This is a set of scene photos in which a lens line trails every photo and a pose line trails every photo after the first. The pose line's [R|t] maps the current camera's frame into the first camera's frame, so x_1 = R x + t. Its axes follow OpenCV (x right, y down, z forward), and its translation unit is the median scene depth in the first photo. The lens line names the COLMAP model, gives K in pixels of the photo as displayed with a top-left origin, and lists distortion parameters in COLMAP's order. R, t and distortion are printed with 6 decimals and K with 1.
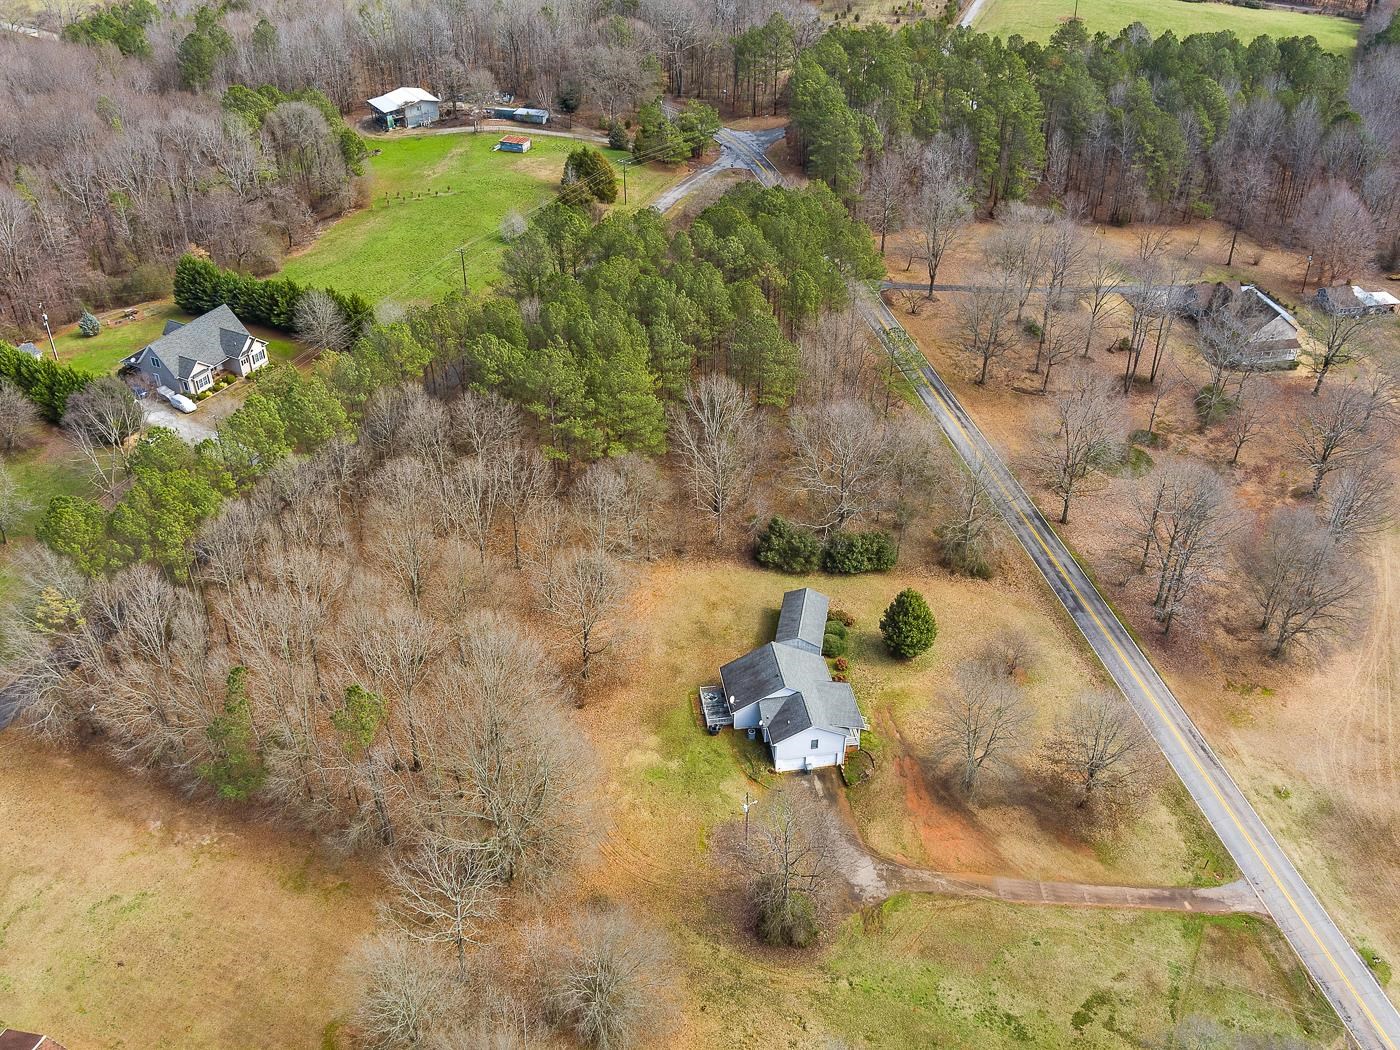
lens RADIAL K [[1289.0, 0, 699.5], [0, 1289.0, 484.8], [0, 0, 1]] dist [-0.057295, -0.011453]
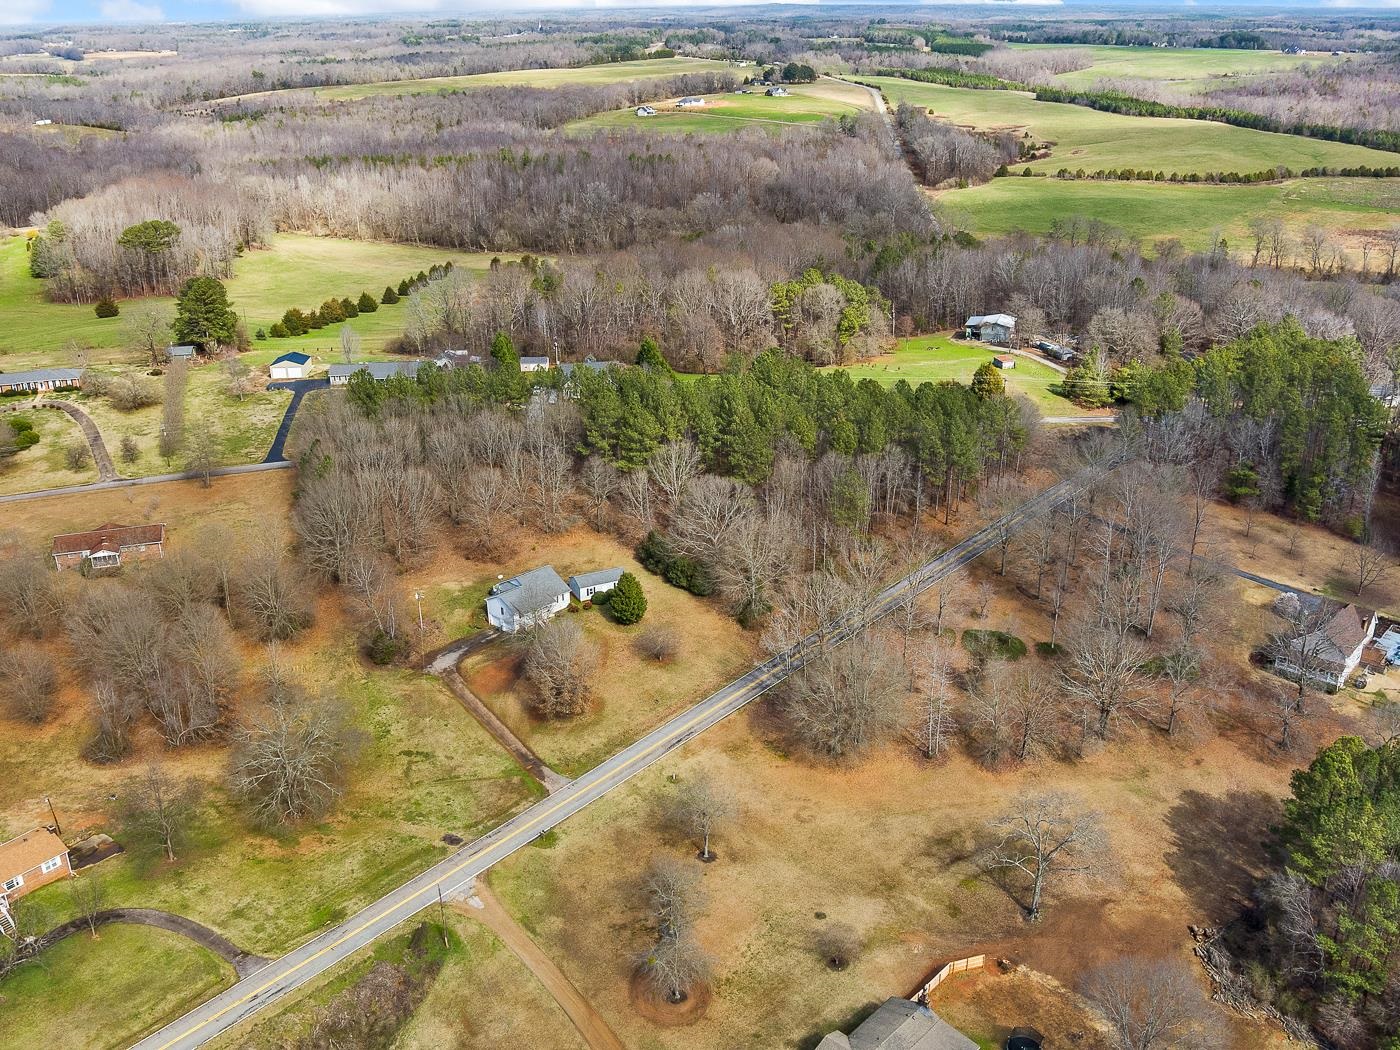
lens RADIAL K [[1309.1, 0, 700.0], [0, 1309.1, 525.0], [0, 0, 1]] dist [-0.060635, -0.015384]
pose [[0.601395, 0.297419, -0.741530, 1.206657], [-0.434111, 0.900812, 0.009233, -0.016132], [0.670725, 0.316353, 0.670856, 0.024251]]
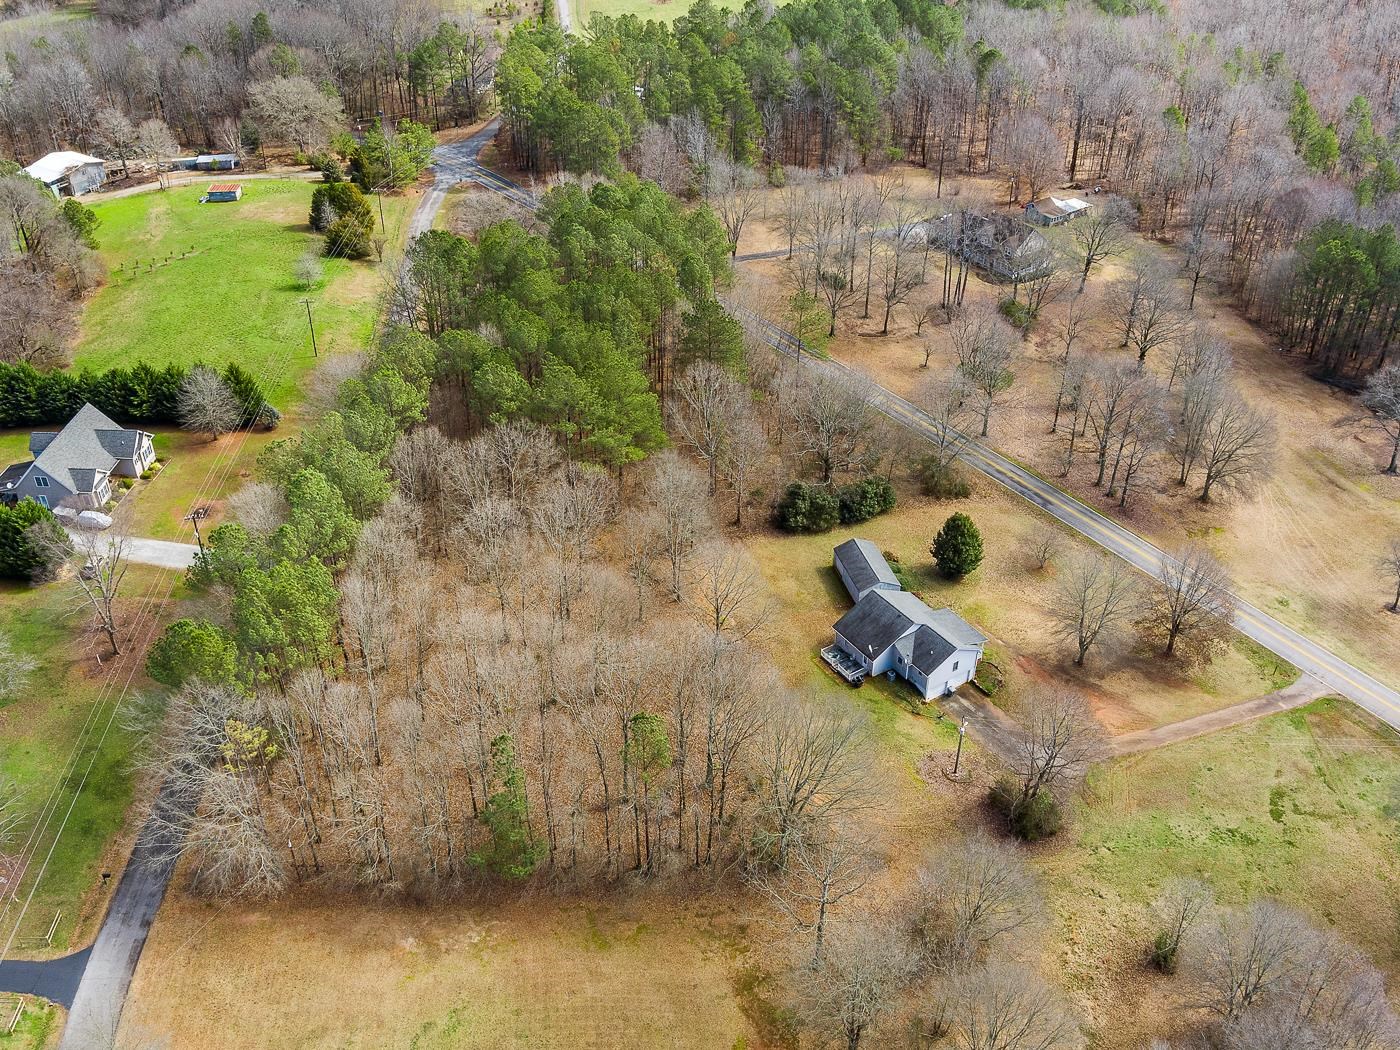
lens RADIAL K [[1295.3, 0, 681.2], [0, 1295.3, 520.0], [0, 0, 1]] dist [-0.065090, 0.006697]
pose [[0.912029, -0.232669, 0.337739, -0.385186], [0.227129, 0.972228, 0.056433, -0.025449], [-0.341489, 0.025241, 0.939547, 0.052195]]
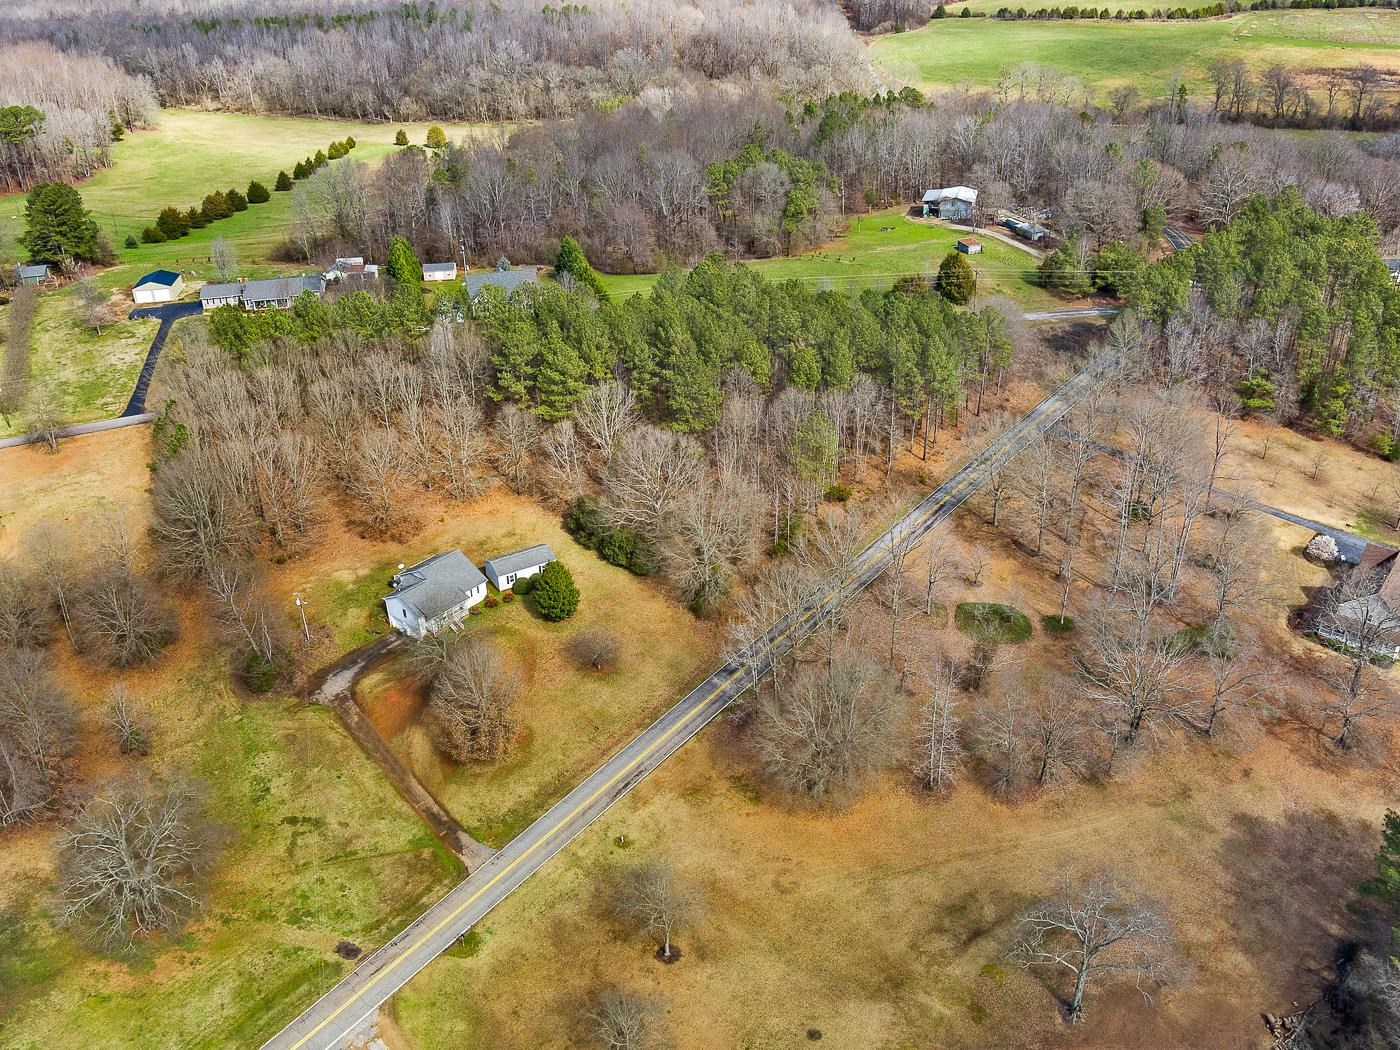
lens RADIAL K [[1286.4, 0, 700.0], [0, 1286.4, 525.0], [0, 0, 1]] dist [-0.077514, 0.025452]
pose [[0.649009, 0.353994, -0.673406, 0.974601], [-0.396484, 0.912825, 0.097731, -0.113219], [0.649298, 0.203566, 0.732785, 0.173529]]
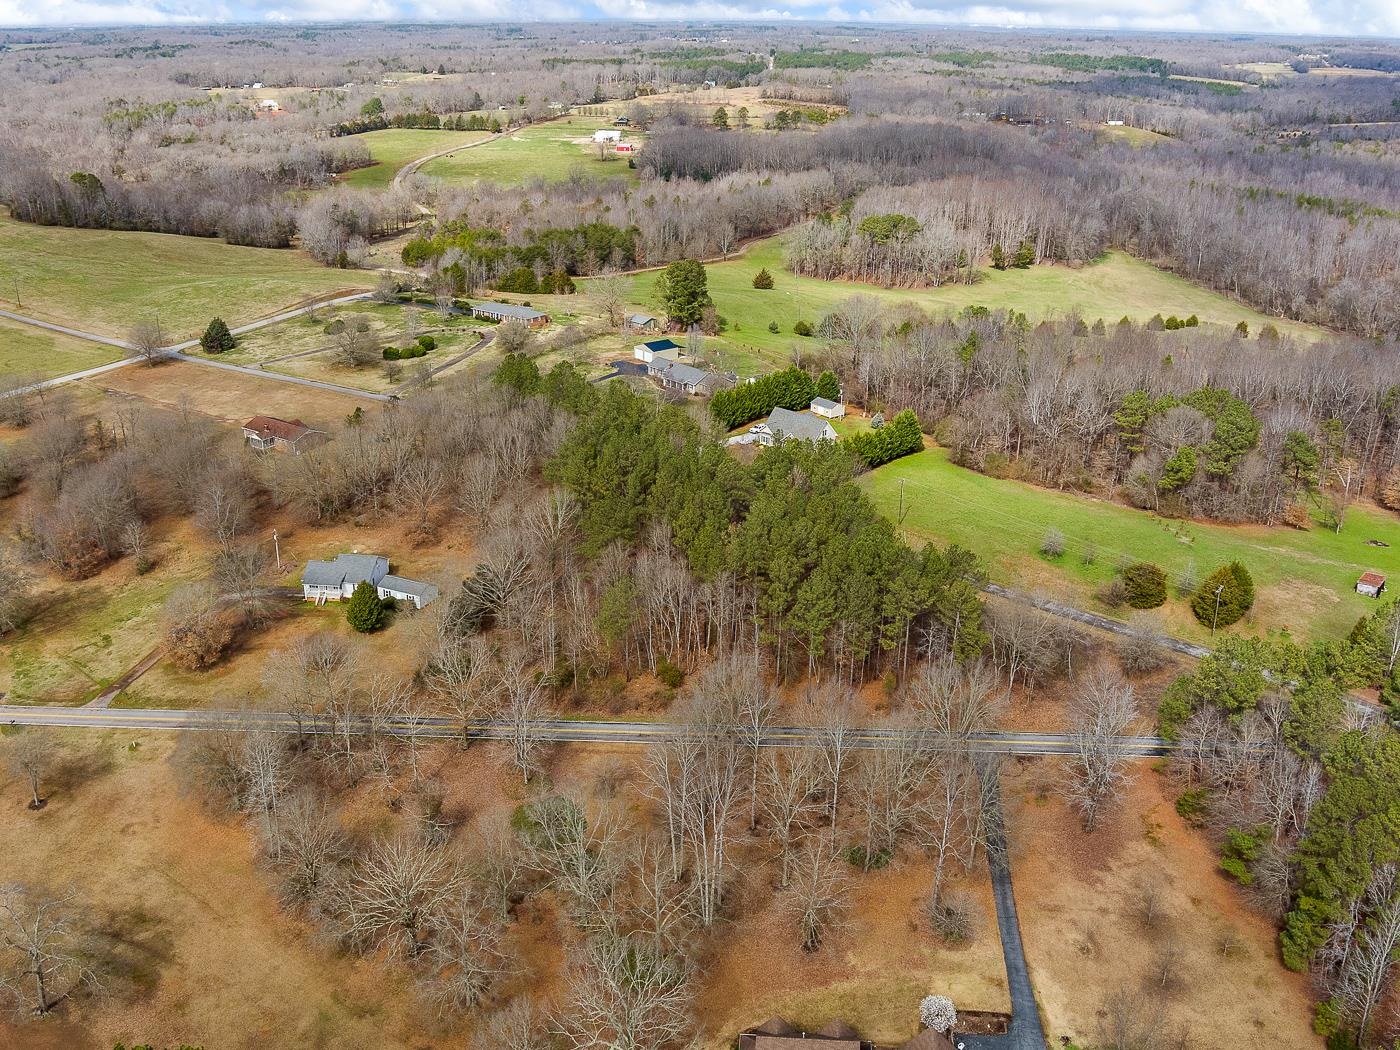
lens RADIAL K [[1309.1, 0, 700.0], [0, 1309.1, 525.0], [0, 0, 1]] dist [-0.060635, -0.015384]
pose [[-0.263535, 0.355189, -0.896878, 1.281691], [-0.542557, 0.714173, 0.442255, -0.778045], [0.797610, 0.603157, 0.004501, 1.159924]]
